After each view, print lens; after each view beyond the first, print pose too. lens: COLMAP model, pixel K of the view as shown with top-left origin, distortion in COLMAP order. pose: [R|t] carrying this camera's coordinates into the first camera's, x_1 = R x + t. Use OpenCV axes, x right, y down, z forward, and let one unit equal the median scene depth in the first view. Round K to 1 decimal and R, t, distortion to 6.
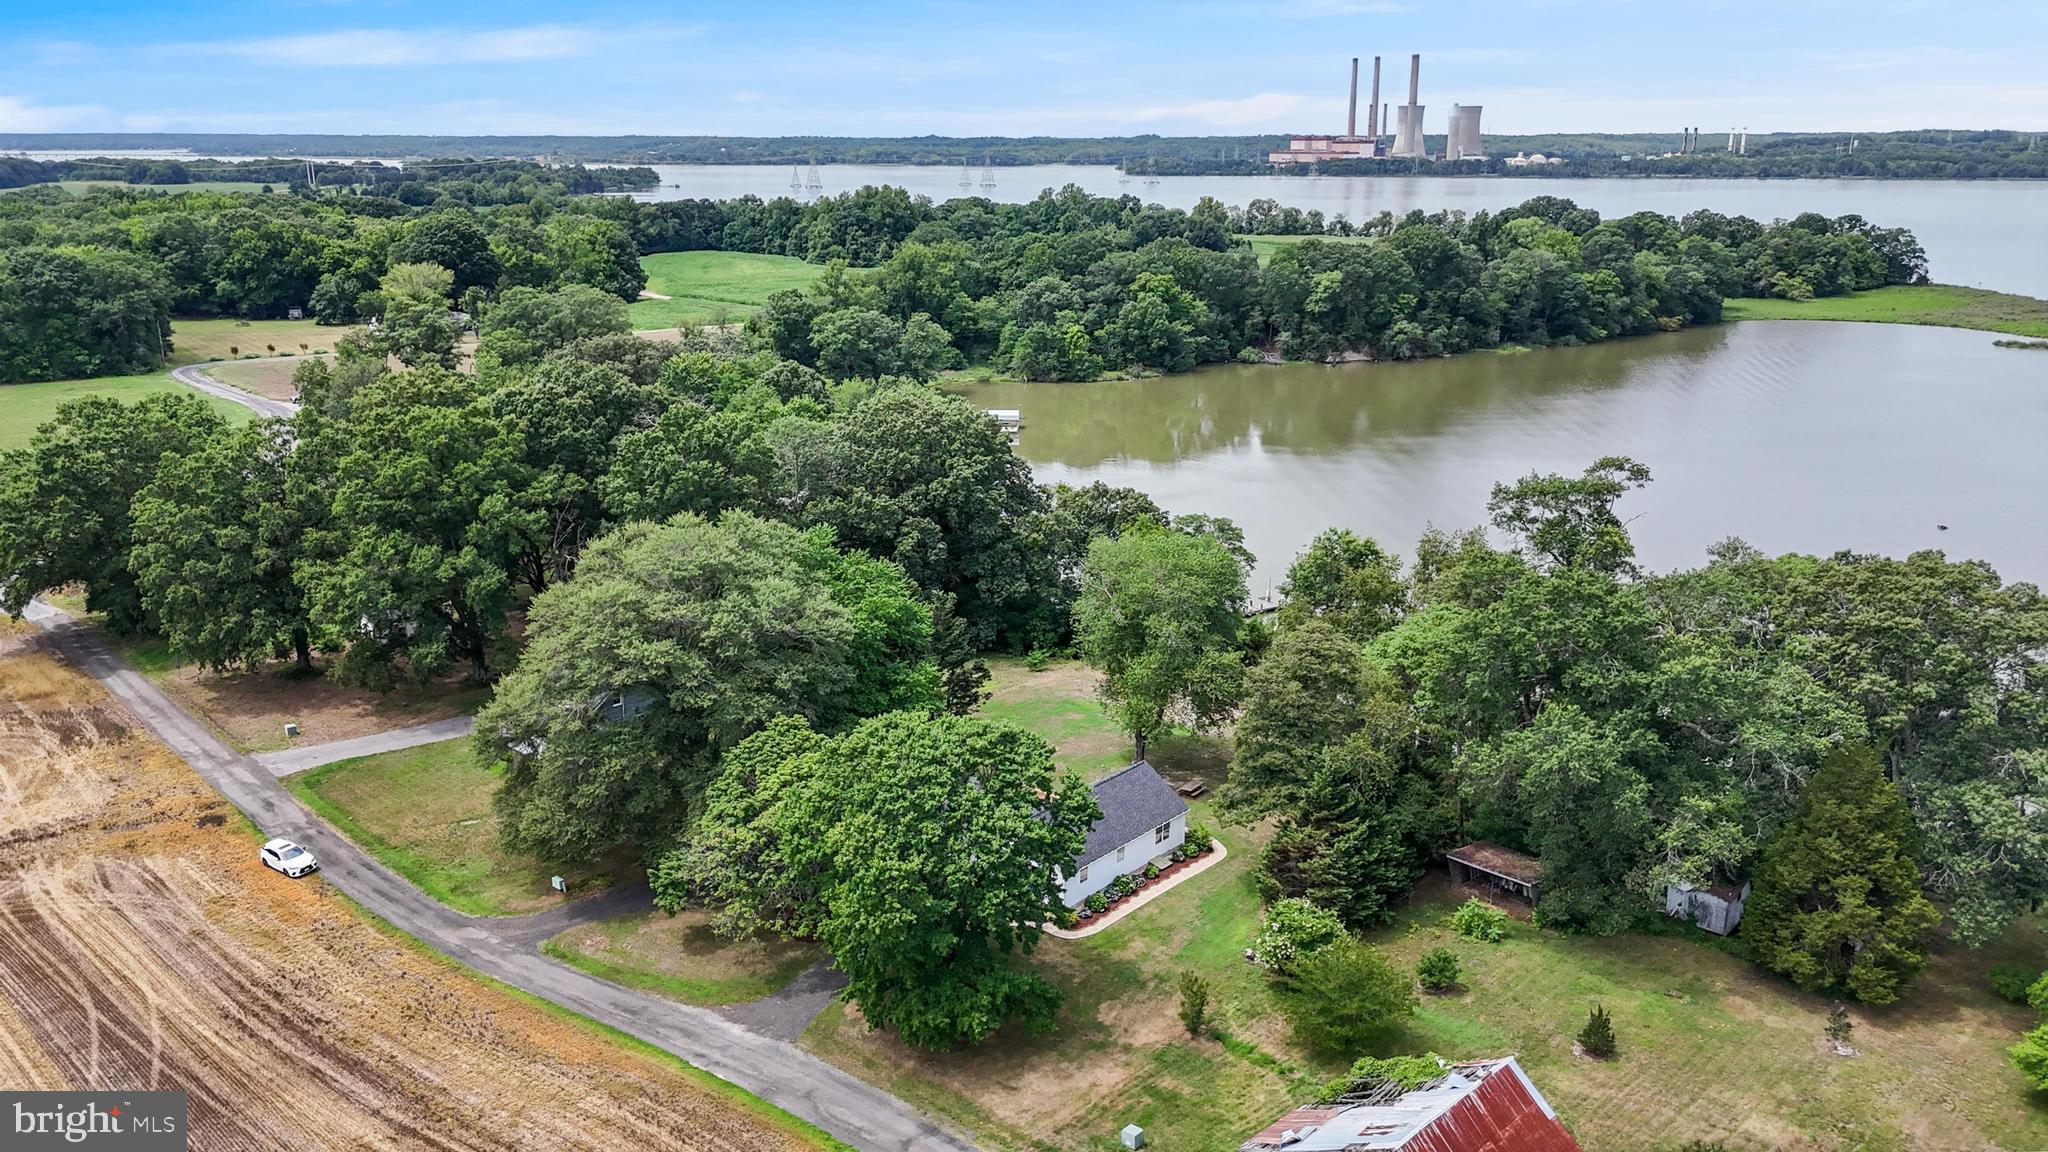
lens RADIAL K [[1517.7, 0, 1024.0], [0, 1517.7, 576.0], [0, 0, 1]] dist [0.009243, -0.004733]
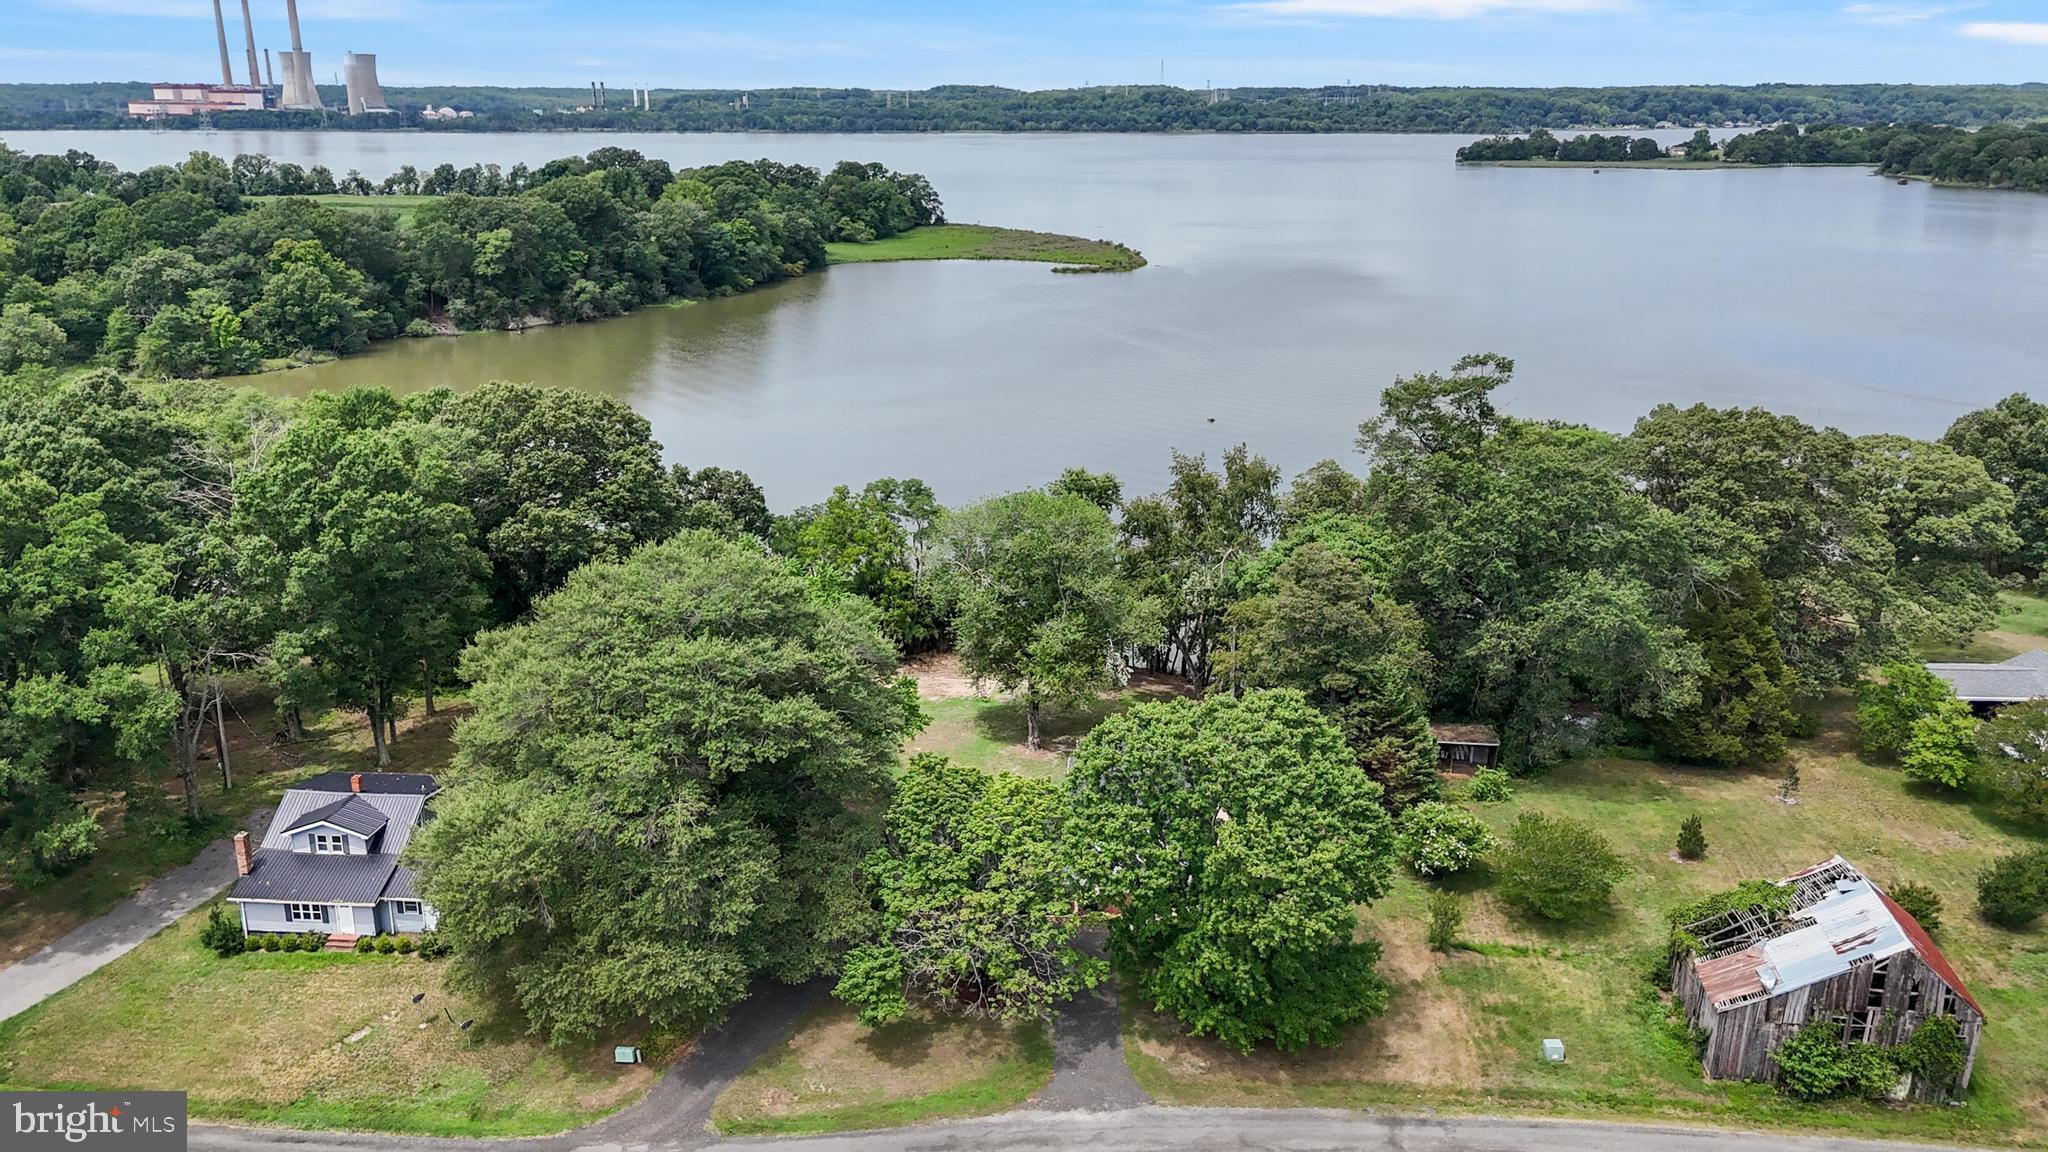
lens RADIAL K [[1566.2, 0, 1014.3], [0, 1566.2, 577.5], [0, 0, 1]] dist [0.040611, -0.040769]
pose [[0.798640, -0.169342, 0.577493, -0.119550], [0.158239, 0.984918, 0.069979, -0.010934], [-0.580634, 0.035494, 0.813391, 0.054055]]
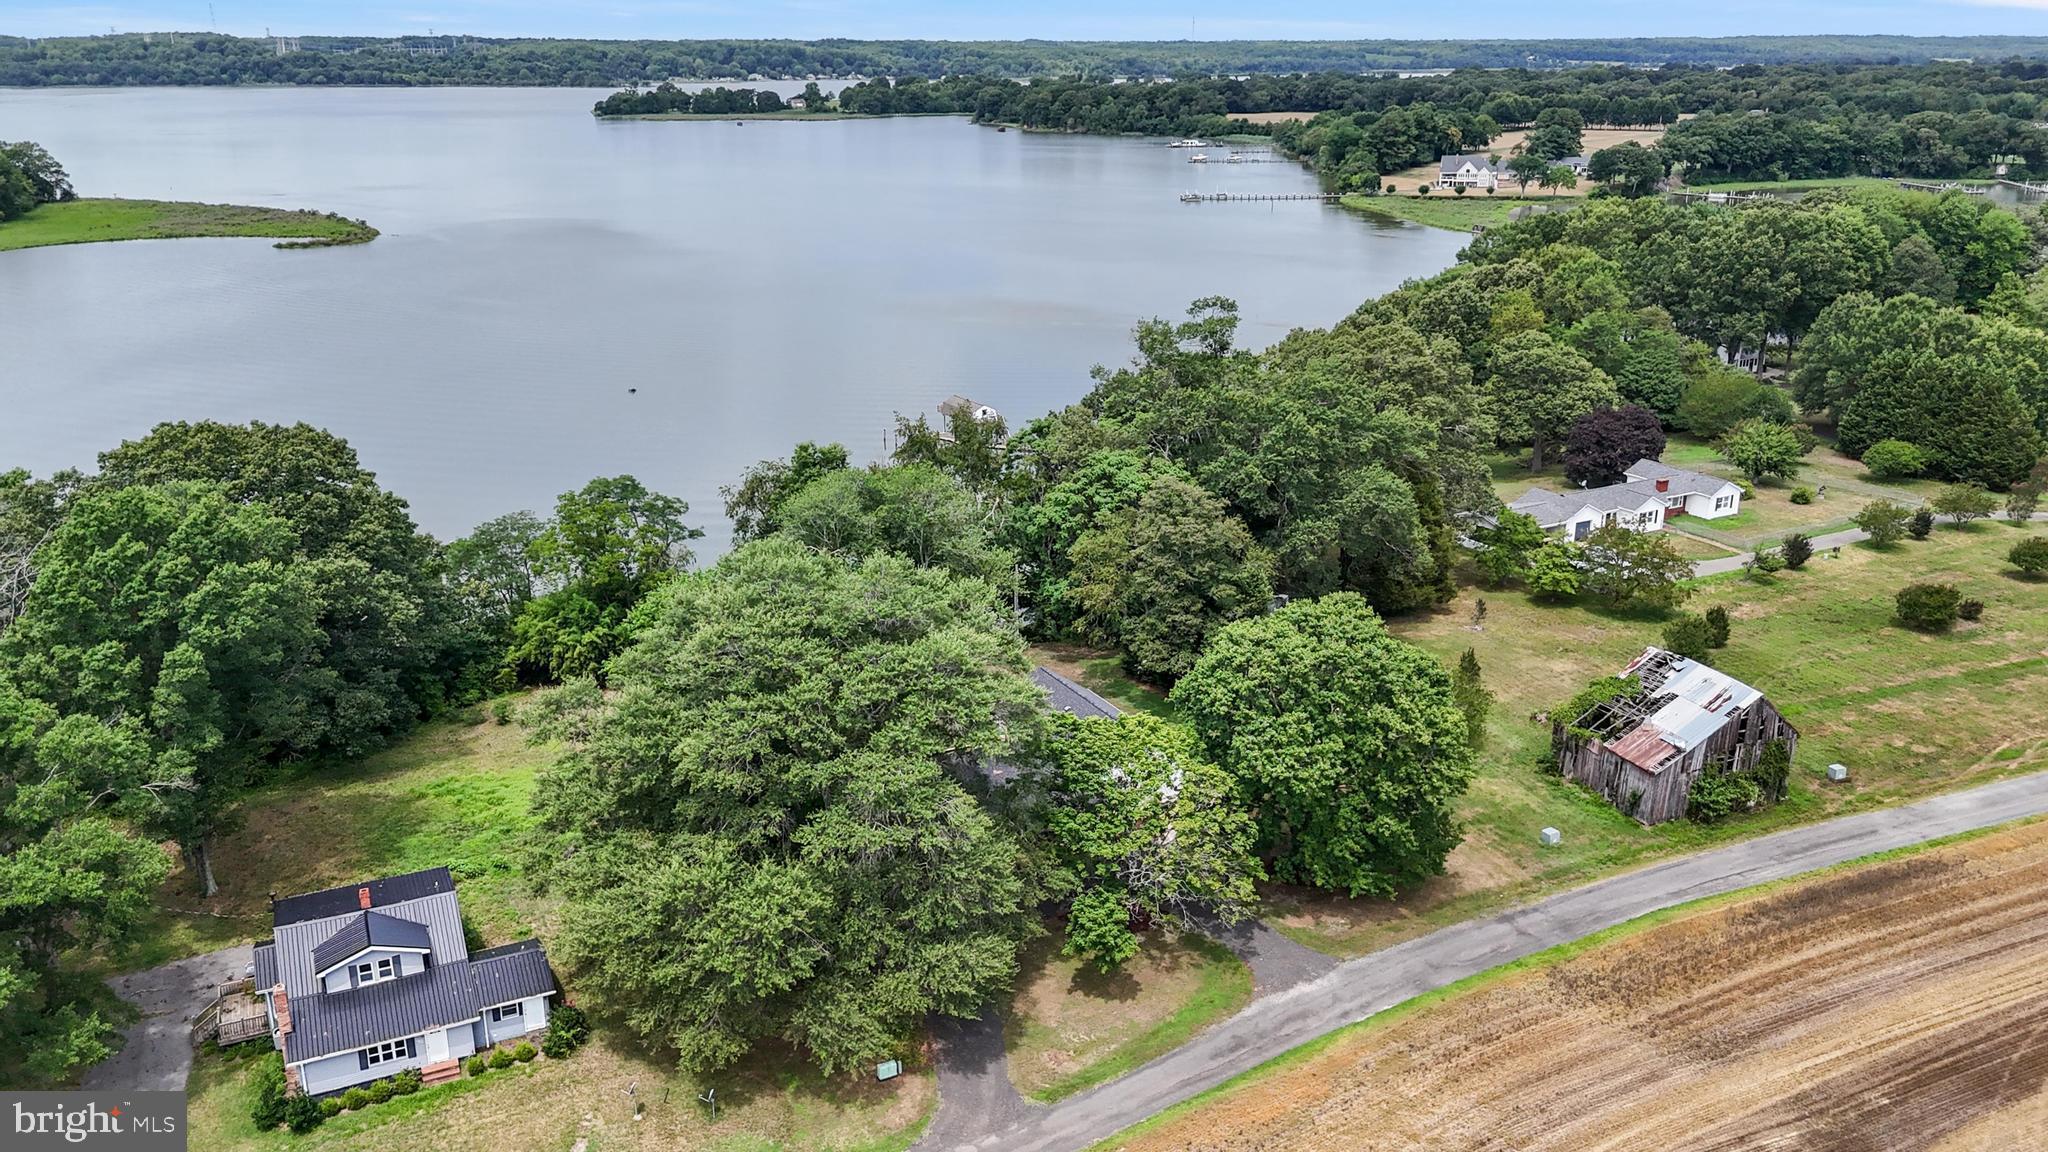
lens RADIAL K [[1566.2, 0, 1014.3], [0, 1566.2, 577.5], [0, 0, 1]] dist [0.040611, -0.040769]
pose [[0.378215, -0.287651, 0.879892, -0.187525], [0.247903, 0.947254, 0.203113, -0.033980], [-0.891907, 0.141307, 0.429575, 0.125318]]
